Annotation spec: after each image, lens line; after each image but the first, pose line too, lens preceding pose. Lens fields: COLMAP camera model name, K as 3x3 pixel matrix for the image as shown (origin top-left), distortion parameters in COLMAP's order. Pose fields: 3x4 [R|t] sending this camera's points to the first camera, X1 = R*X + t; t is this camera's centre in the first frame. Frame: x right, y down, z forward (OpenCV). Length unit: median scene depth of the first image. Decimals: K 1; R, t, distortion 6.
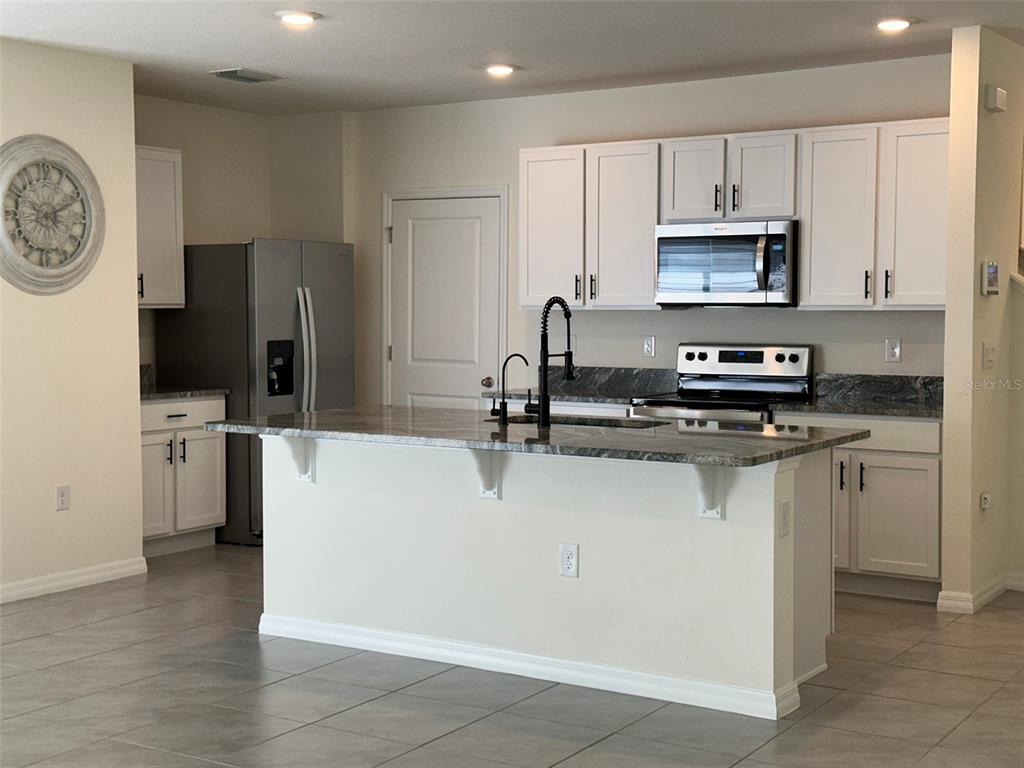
lens RADIAL K [[1447.6, 0, 517.5], [0, 1447.6, 377.1], [0, 0, 1]] dist [0.127467, 0.000000]
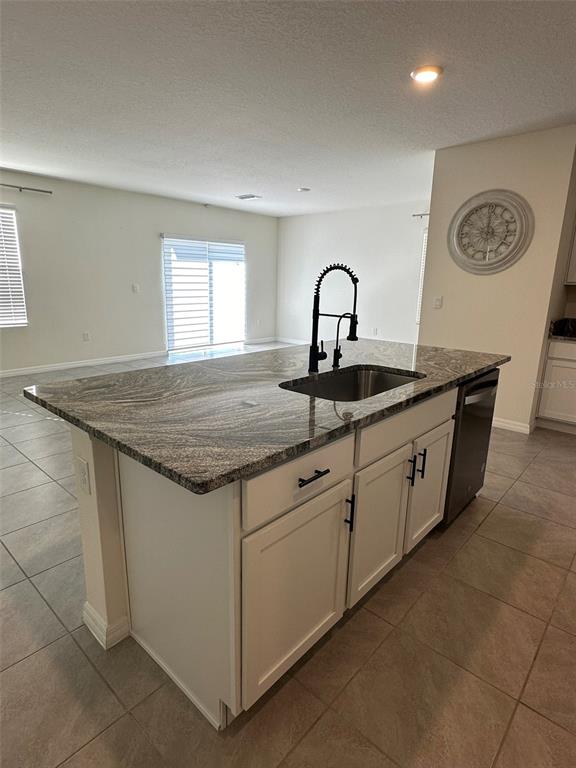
lens RADIAL K [[420.8, 0, 283.1], [0, 420.8, 381.2], [0, 0, 1]] dist [-0.010123, 0.000967]
pose [[-0.190471, 0.227756, -0.954907, 0.305008], [-0.071702, 0.966889, 0.244916, -0.036227], [0.979071, 0.115118, -0.167834, 0.846145]]
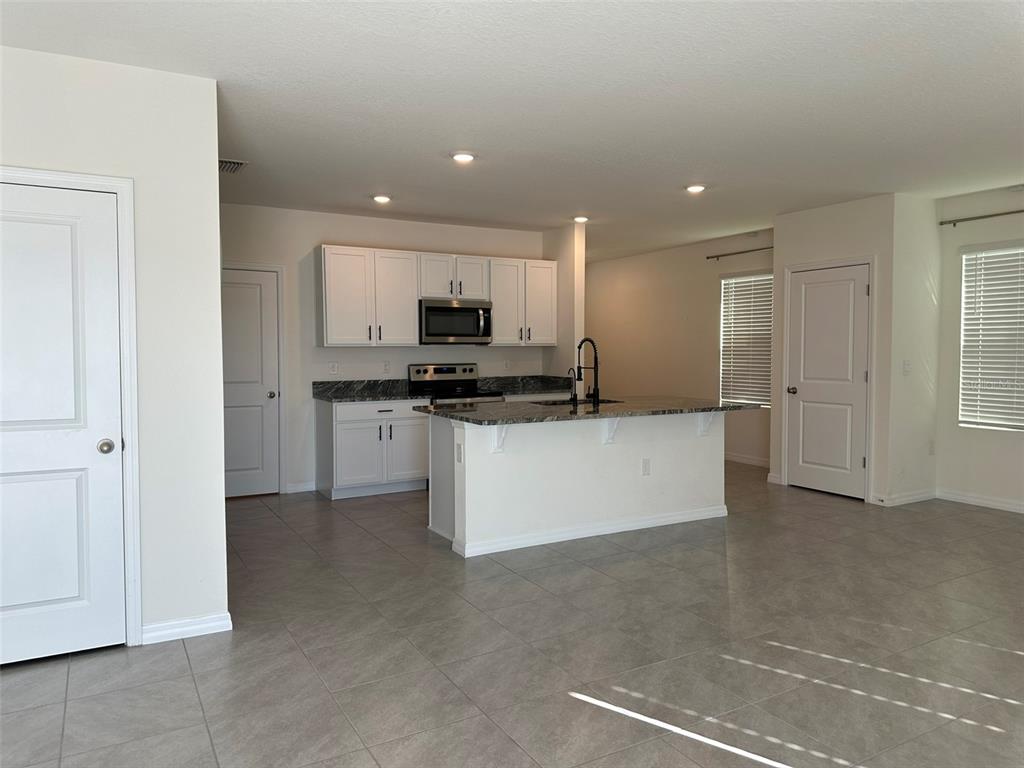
lens RADIAL K [[719.8, 0, 522.0], [0, 719.8, 377.9], [0, 0, 1]] dist [0.075101, -0.097966]
pose [[0.453659, -0.042428, 0.890165, -0.717217], [0.048464, 0.998562, 0.022896, -0.023335], [-0.889857, 0.032754, 0.455063, 0.526999]]
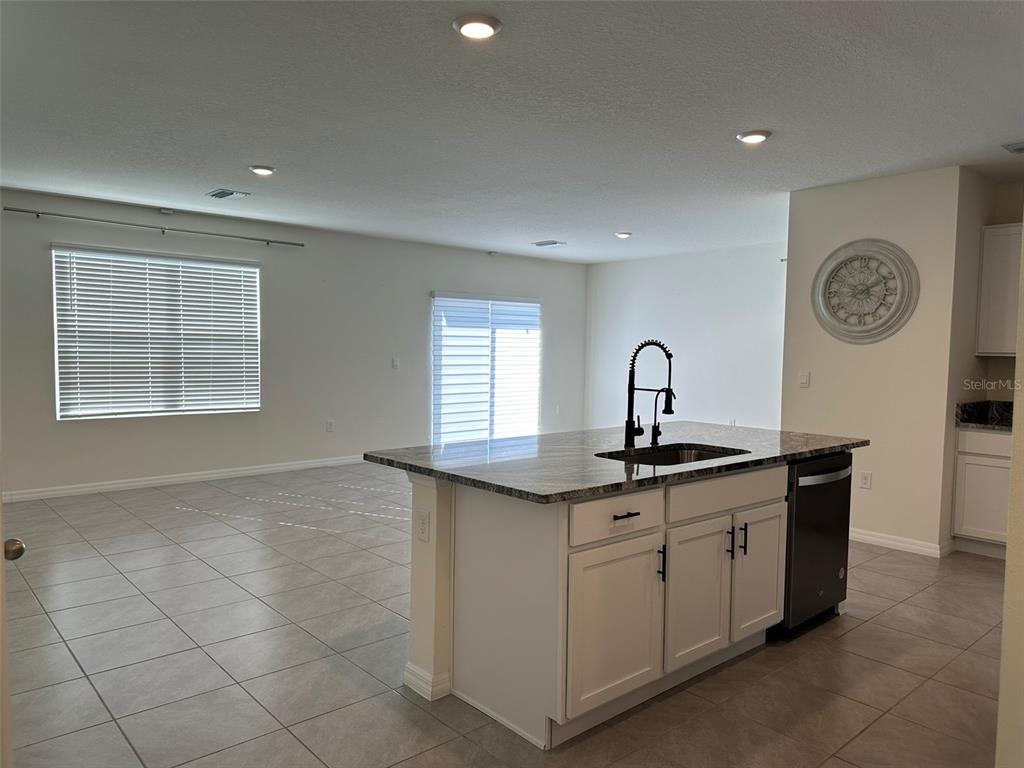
lens RADIAL K [[719.8, 0, 513.1], [0, 719.8, 385.2], [0, 0, 1]] dist [0.075101, -0.097966]
pose [[-0.296074, 0.048334, -0.953941, 0.505474], [-0.063905, 0.995479, 0.070272, -0.043350], [0.953025, 0.081767, -0.291647, 0.880379]]
